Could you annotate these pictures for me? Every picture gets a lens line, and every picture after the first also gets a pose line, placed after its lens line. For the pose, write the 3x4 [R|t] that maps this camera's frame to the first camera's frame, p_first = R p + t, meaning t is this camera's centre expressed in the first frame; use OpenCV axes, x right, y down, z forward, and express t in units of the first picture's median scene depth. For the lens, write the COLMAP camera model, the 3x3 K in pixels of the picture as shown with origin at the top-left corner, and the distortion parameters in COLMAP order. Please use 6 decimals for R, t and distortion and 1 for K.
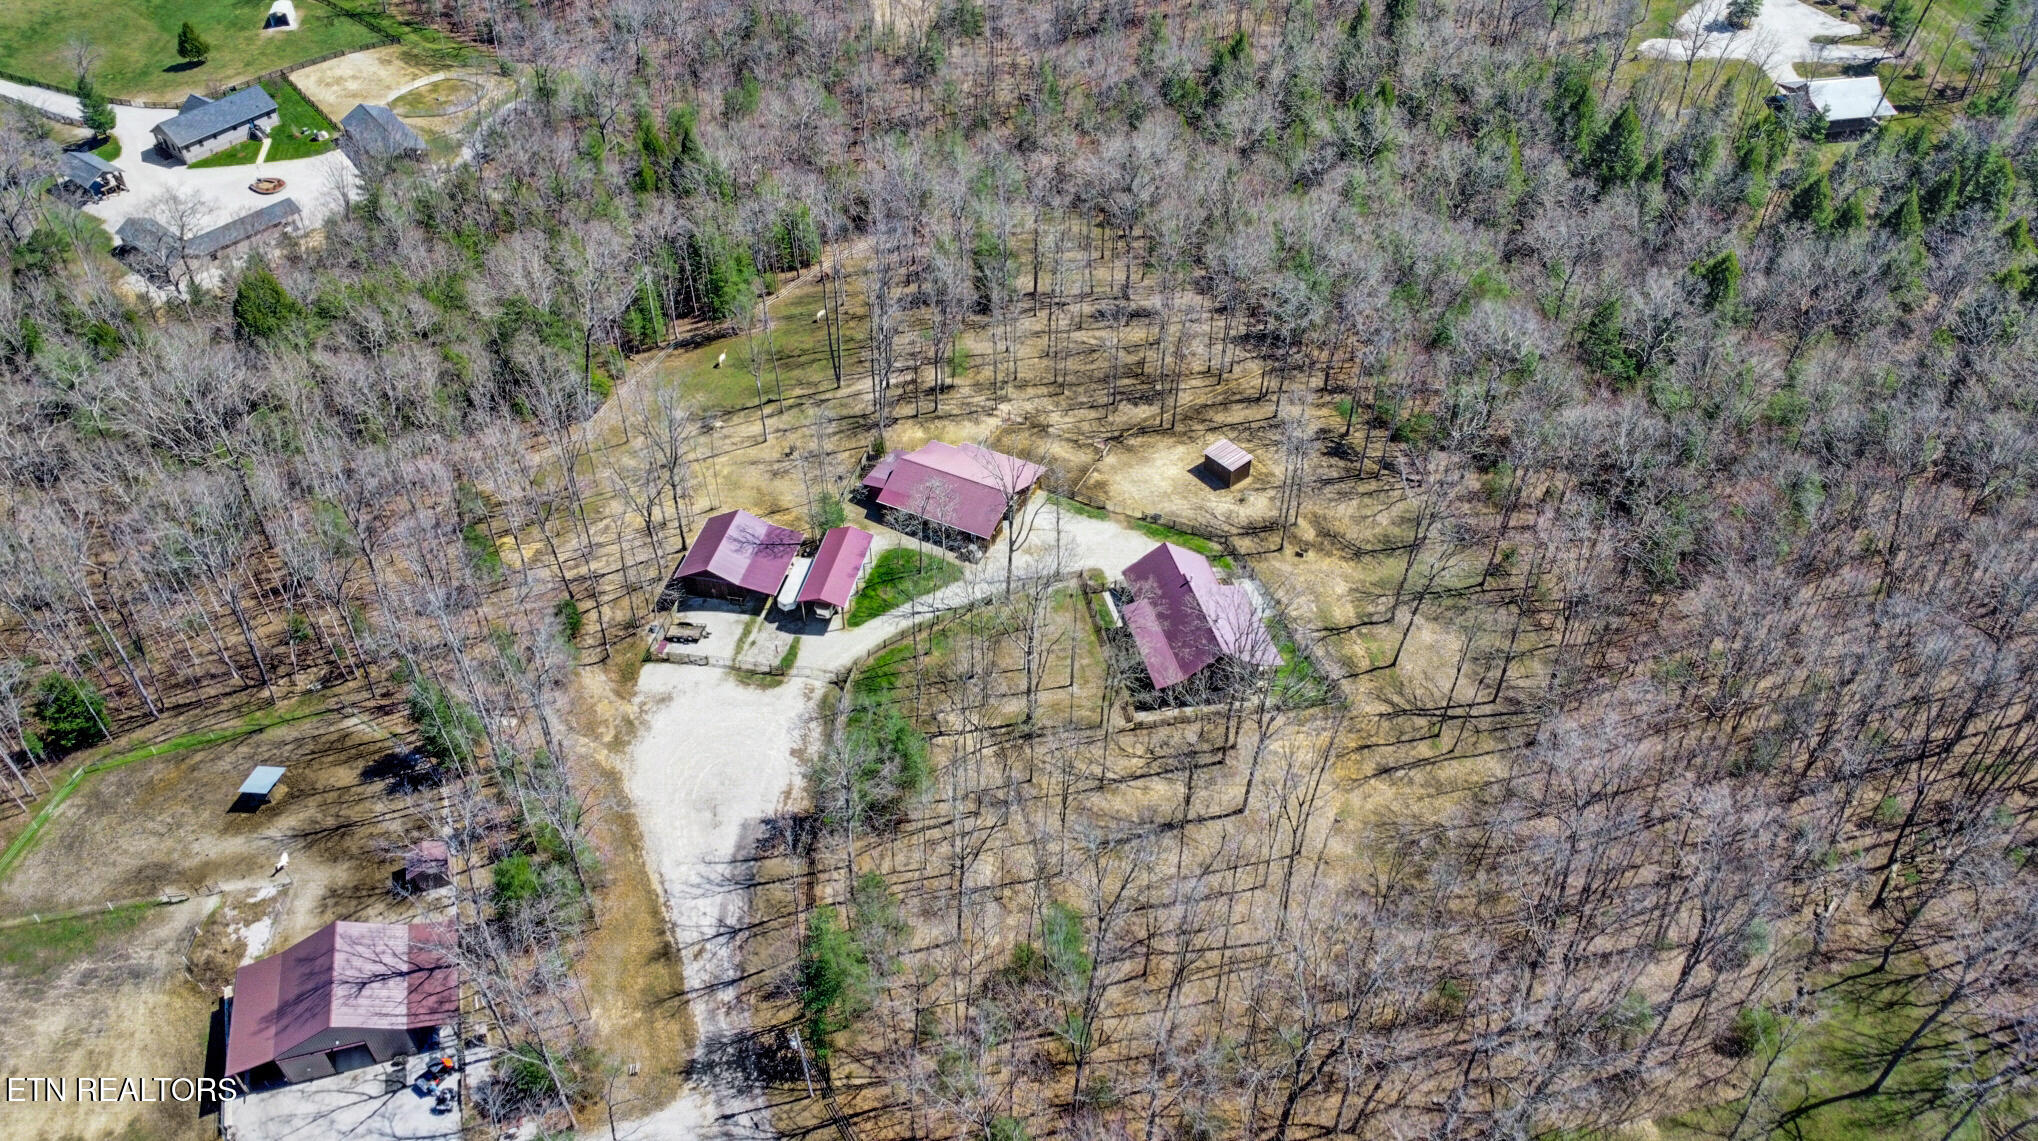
lens RADIAL K [[1480.1, 0, 1031.9], [0, 1480.1, 523.7], [0, 0, 1]] dist [-0.029962, -0.000834]
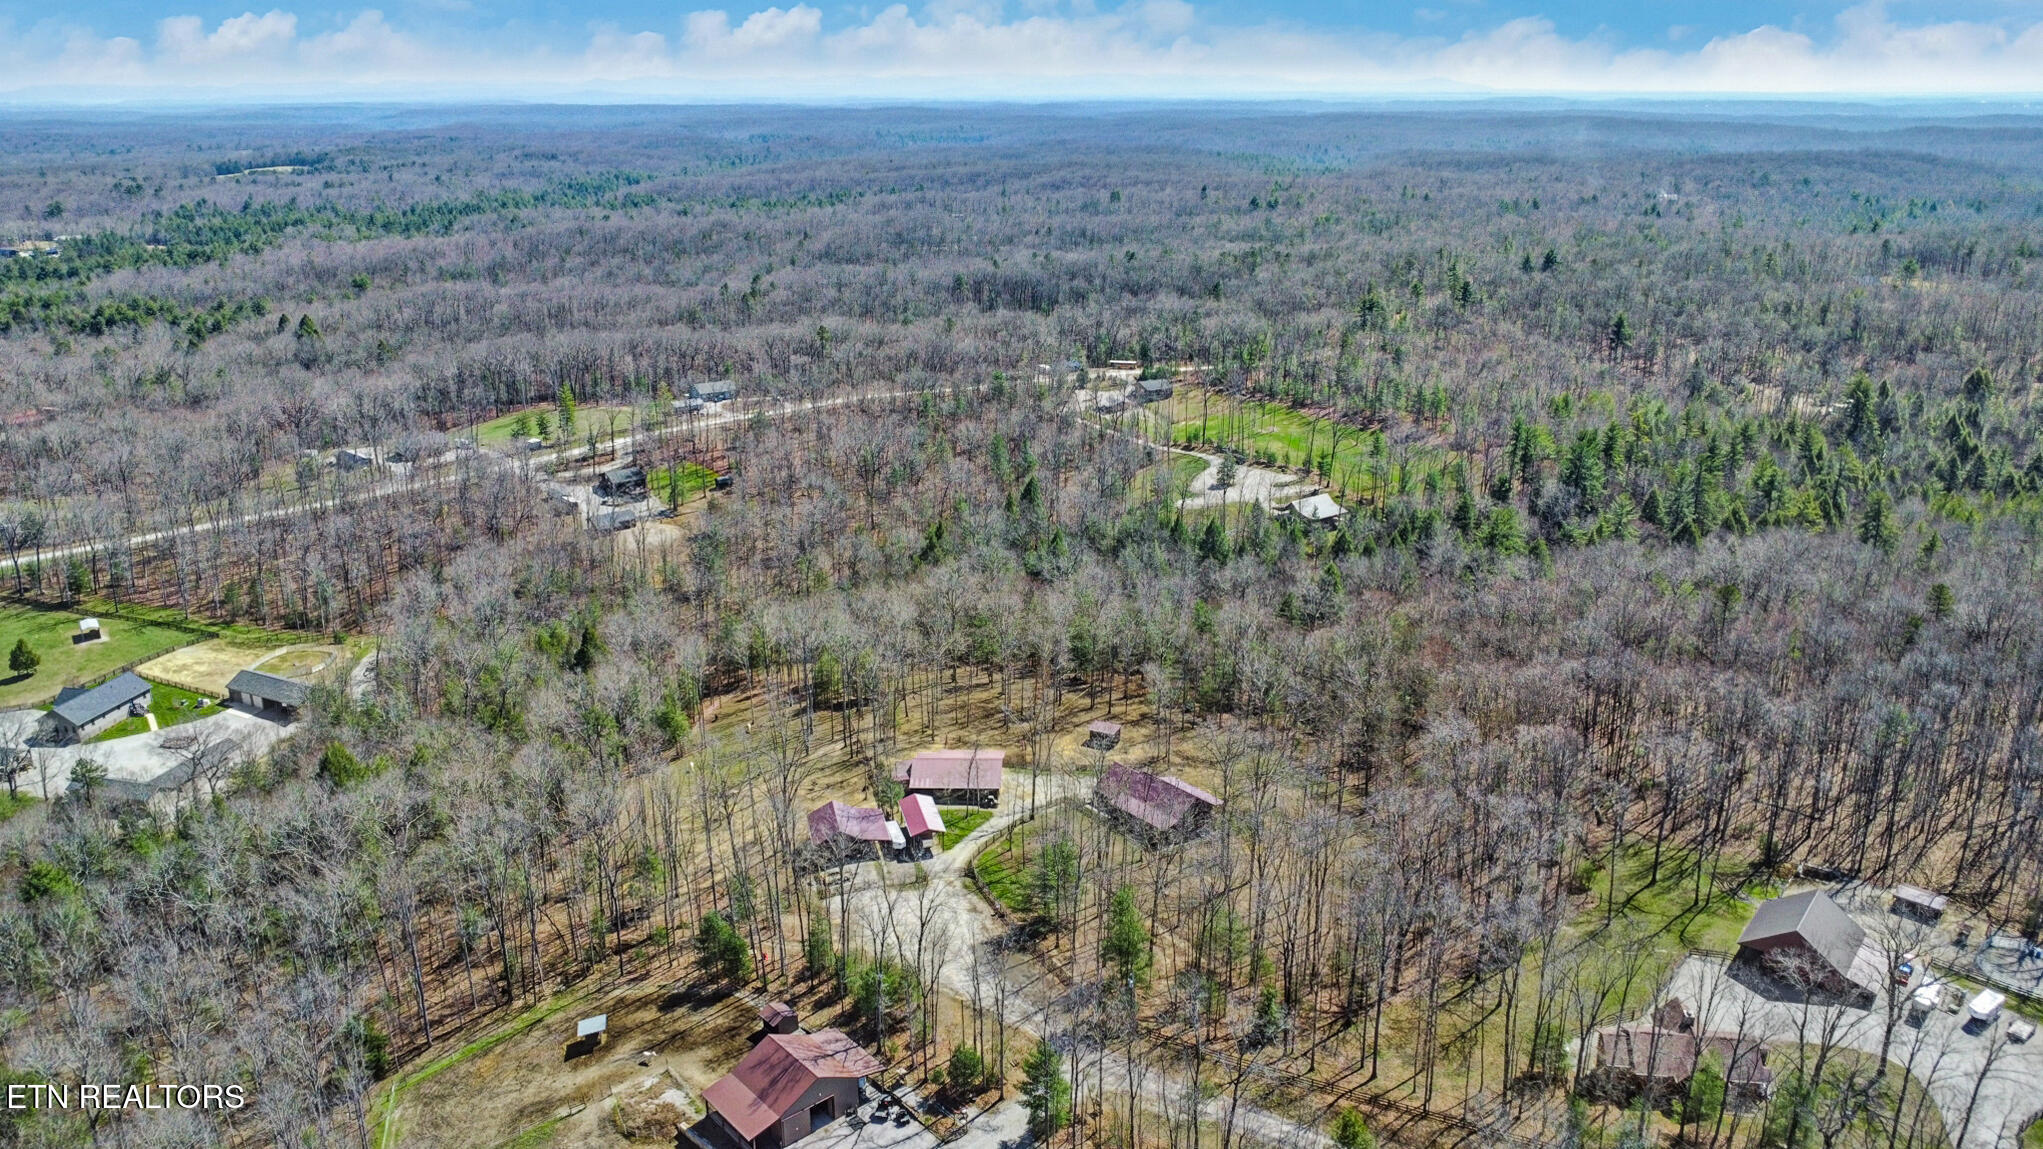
lens RADIAL K [[1457.5, 0, 1027.4], [0, 1457.5, 524.5], [0, 0, 1]] dist [-0.006550, -0.033765]
pose [[0.906242, -0.125895, 0.403579, -0.564406], [0.280656, 0.893081, -0.351623, 0.296819], [-0.316161, 0.431923, 0.844680, -0.321906]]
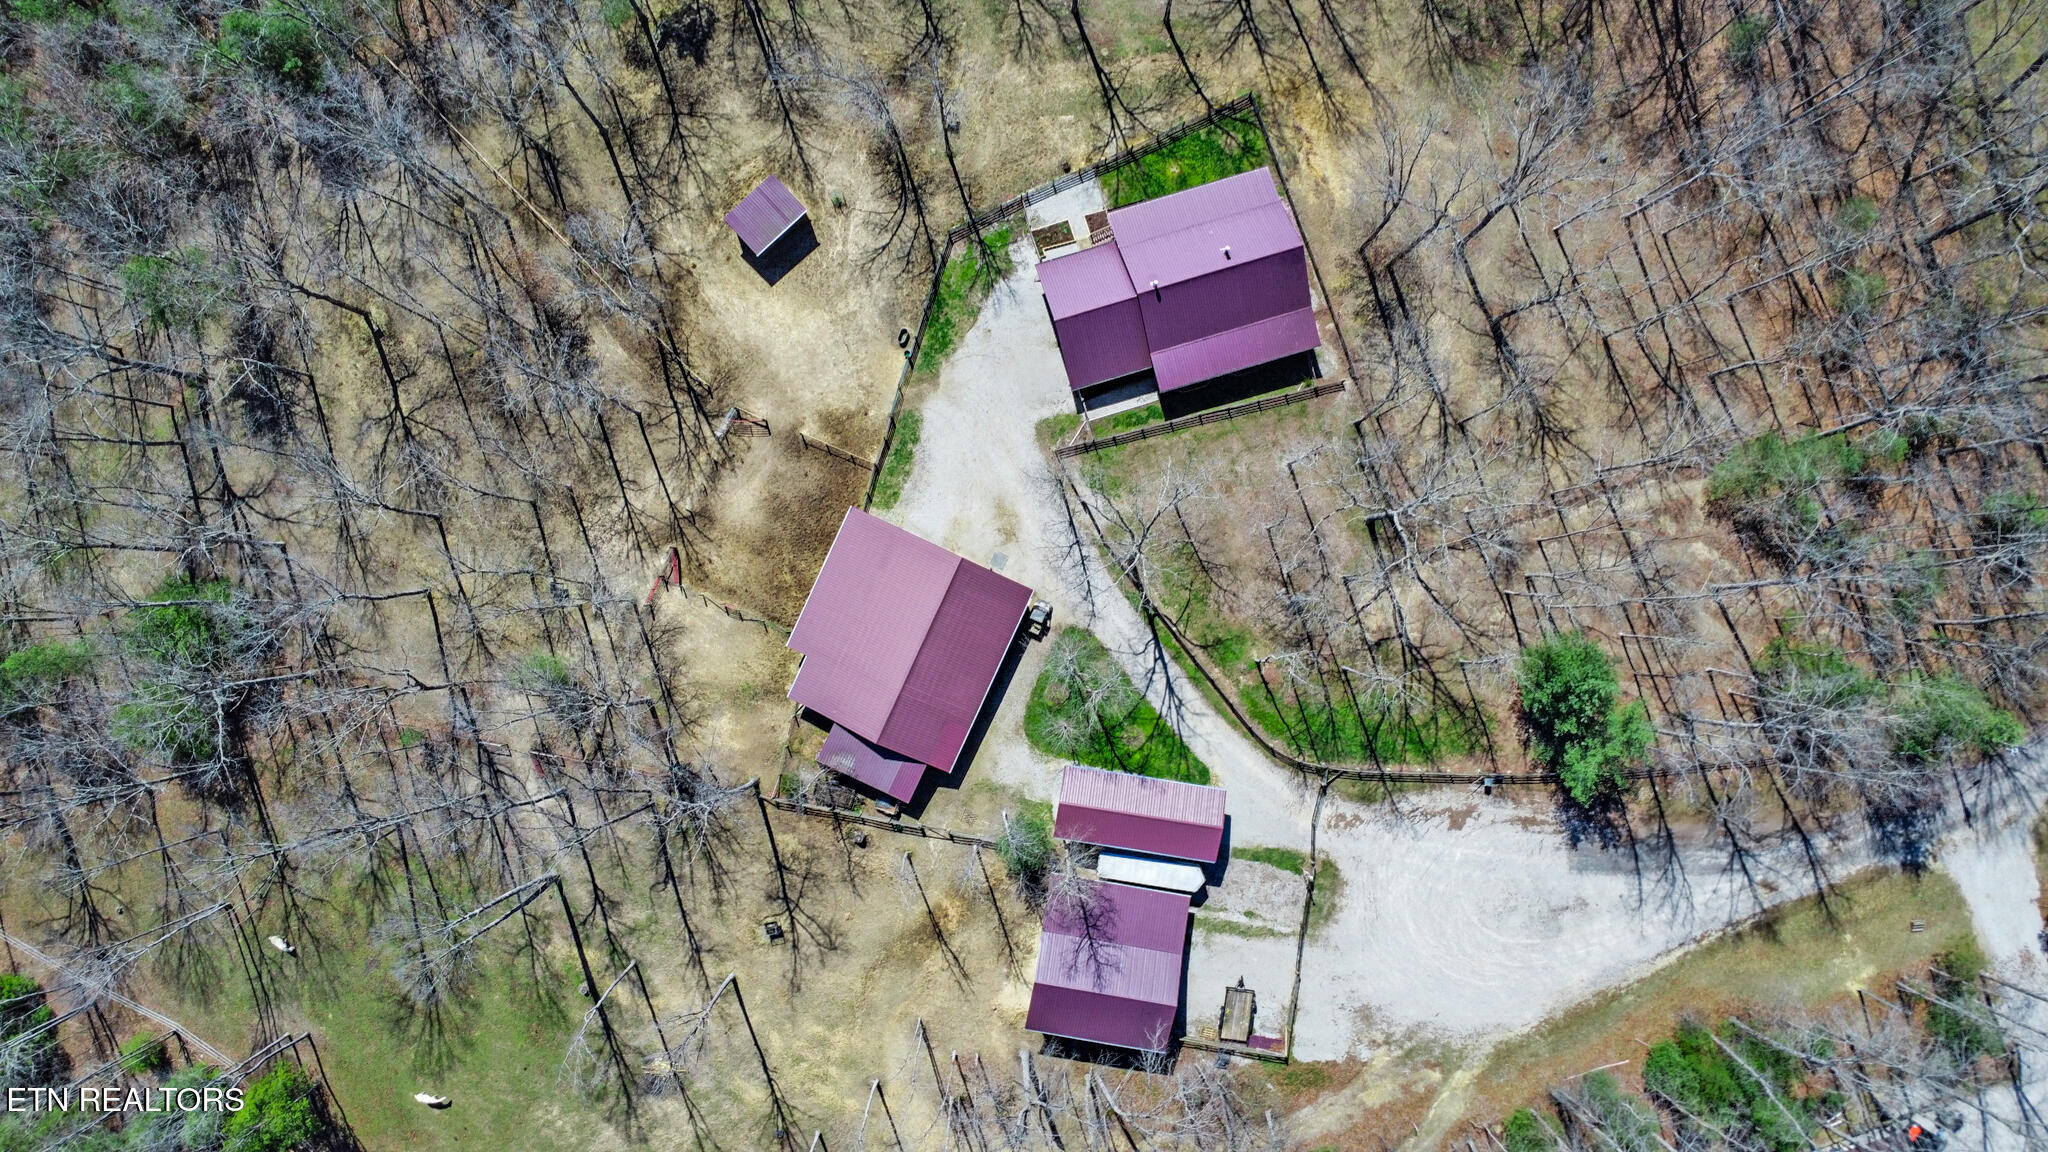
lens RADIAL K [[1461.1, 0, 1029.9], [0, 1461.1, 525.9], [0, 0, 1]] dist [-0.006550, -0.033765]
pose [[-0.033333, -0.999402, 0.009156, -0.005909], [0.650931, -0.014757, 0.758993, -0.499291], [-0.758404, 0.031260, 0.651034, 0.603092]]
